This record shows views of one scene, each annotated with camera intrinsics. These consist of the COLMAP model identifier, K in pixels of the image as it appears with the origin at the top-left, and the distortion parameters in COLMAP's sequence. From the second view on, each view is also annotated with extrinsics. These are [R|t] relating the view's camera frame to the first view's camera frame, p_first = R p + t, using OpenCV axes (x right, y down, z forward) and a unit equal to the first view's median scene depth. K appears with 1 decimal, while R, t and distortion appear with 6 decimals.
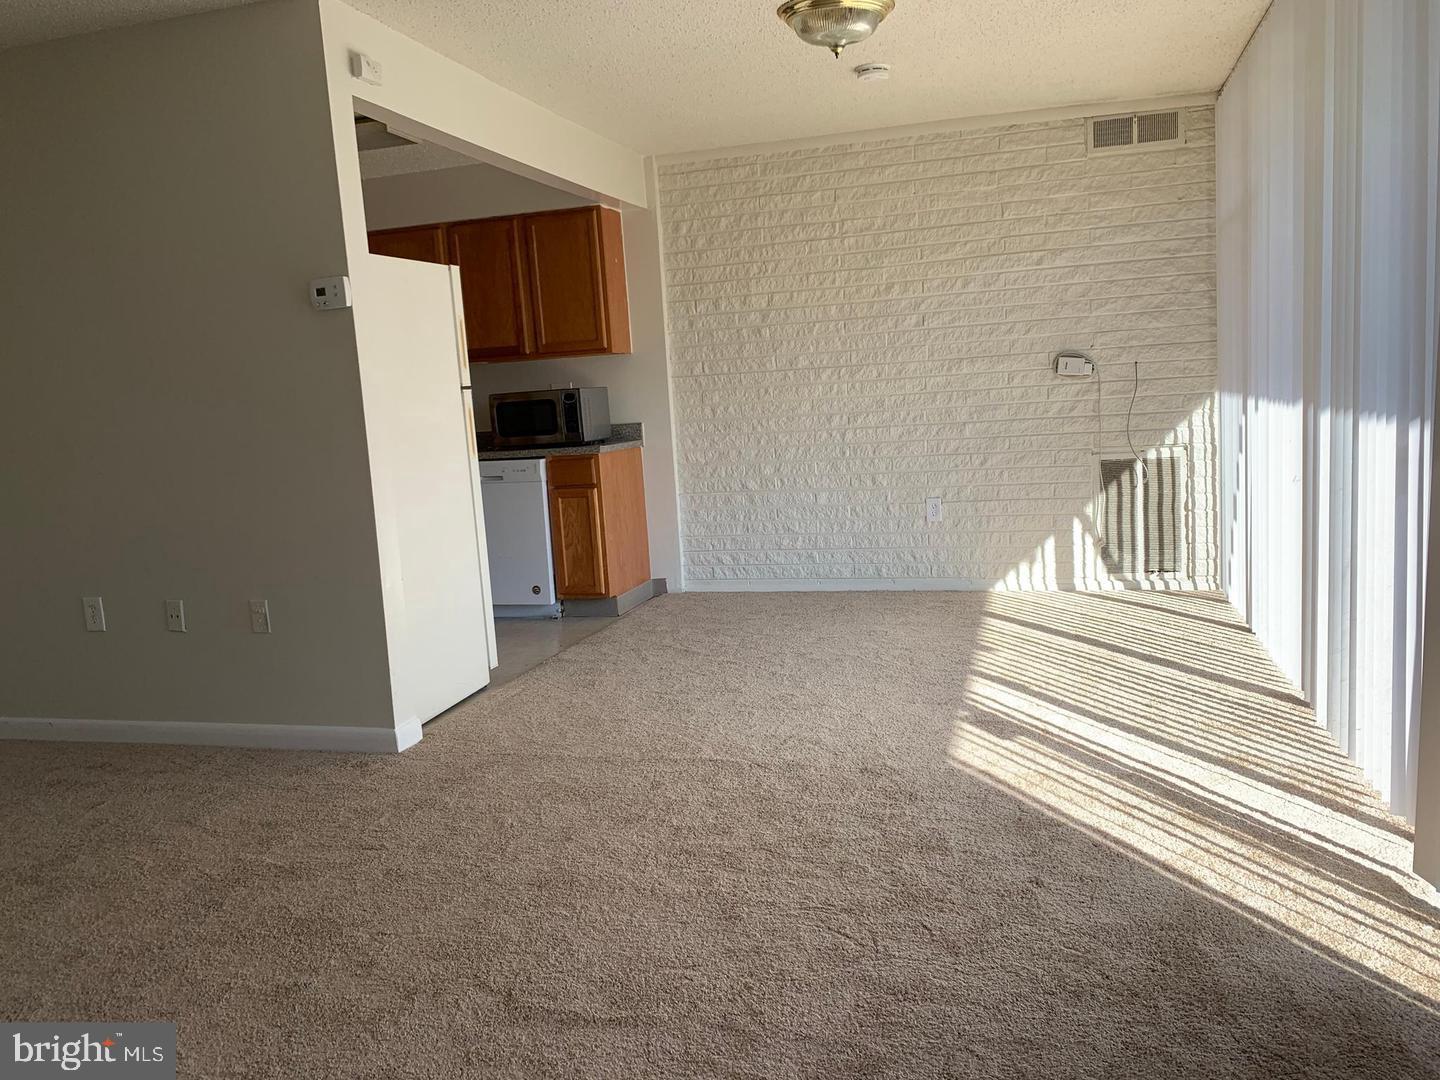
lens RADIAL K [[1084.1, 0, 752.9], [0, 1084.1, 546.1], [0, 0, 1]] dist [0.007096, -0.086831]
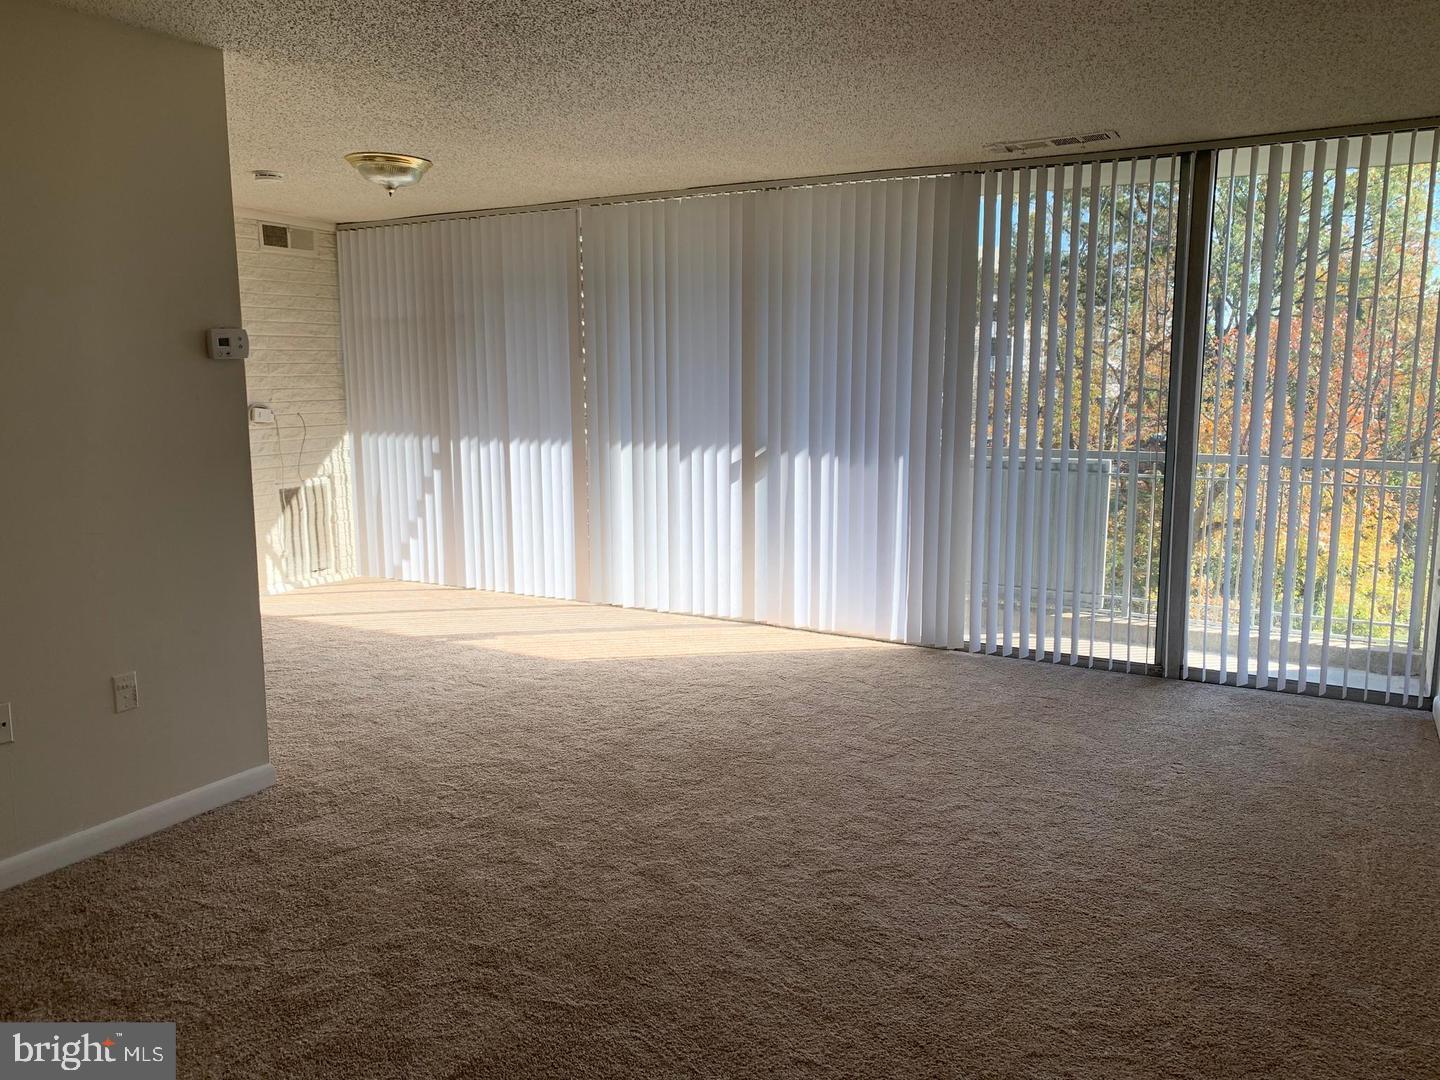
lens RADIAL K [[1095.0, 0, 720.0], [0, 1095.0, 540.0], [0, 0, 1]] dist [0.071088, -0.093032]
pose [[0.216730, -0.091619, 0.971923, -0.844682], [0.129440, 0.989493, 0.064411, -0.037437], [-0.967612, 0.111846, 0.226312, 0.215769]]
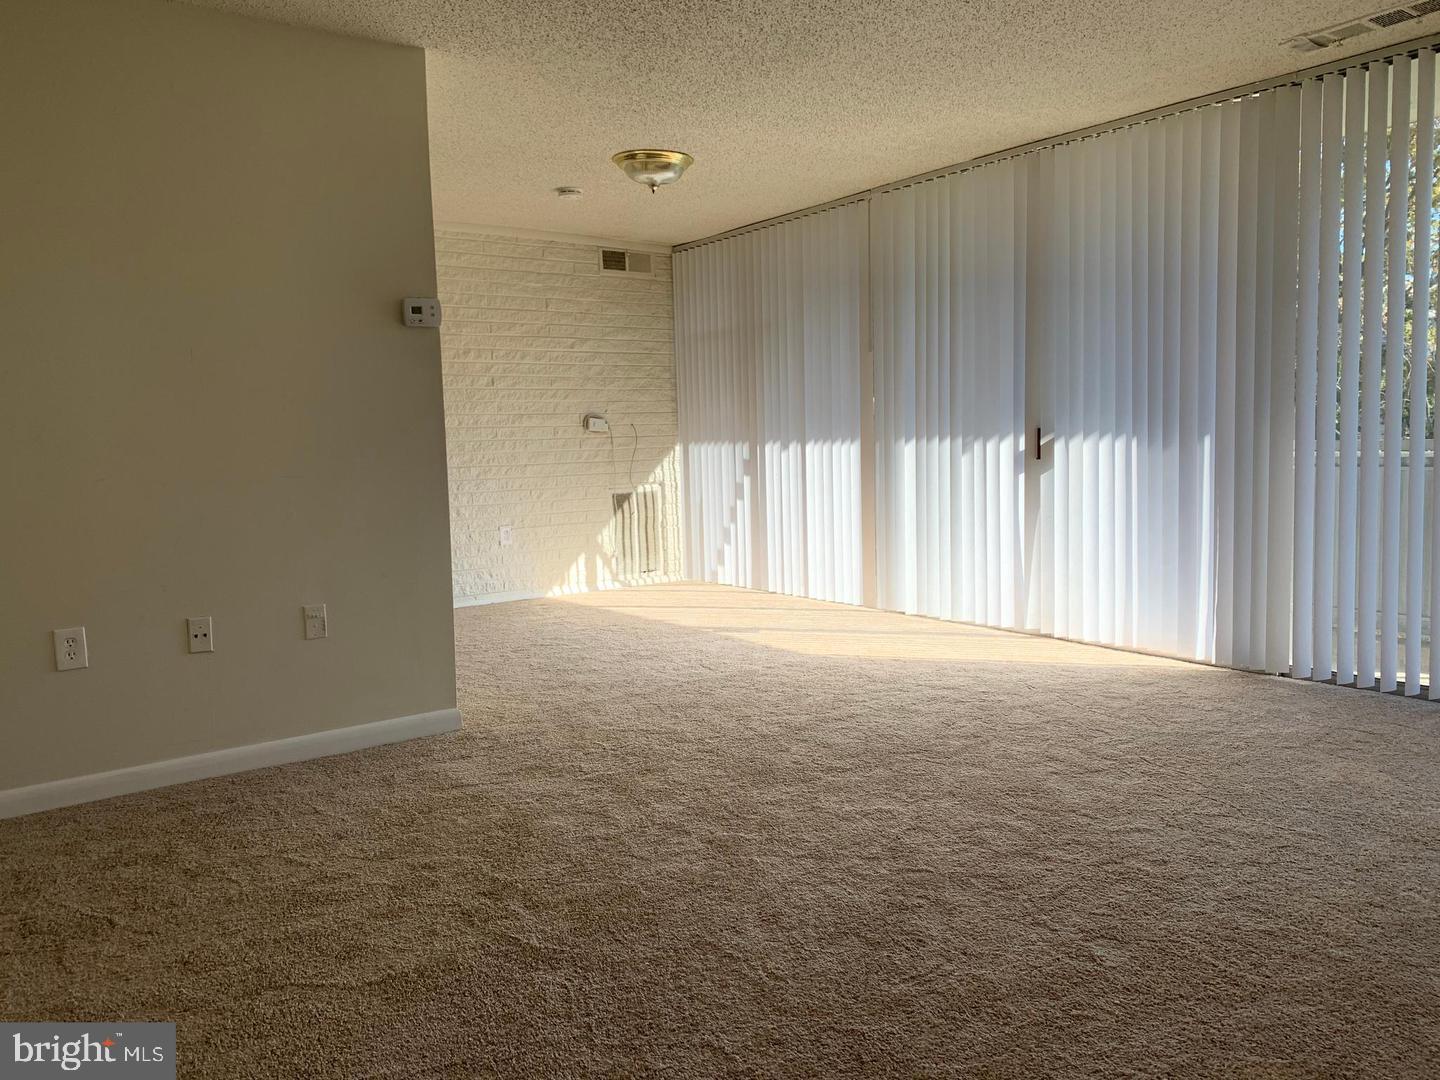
lens RADIAL K [[1086.2, 0, 720.0], [0, 1086.2, 540.0], [0, 0, 1]] dist [0.161714, -0.415530]
pose [[0.600365, -0.033267, 0.799034, -0.715423], [0.105615, 0.993681, -0.037984, 0.047155], [-0.792721, 0.107195, 0.600085, 0.066805]]
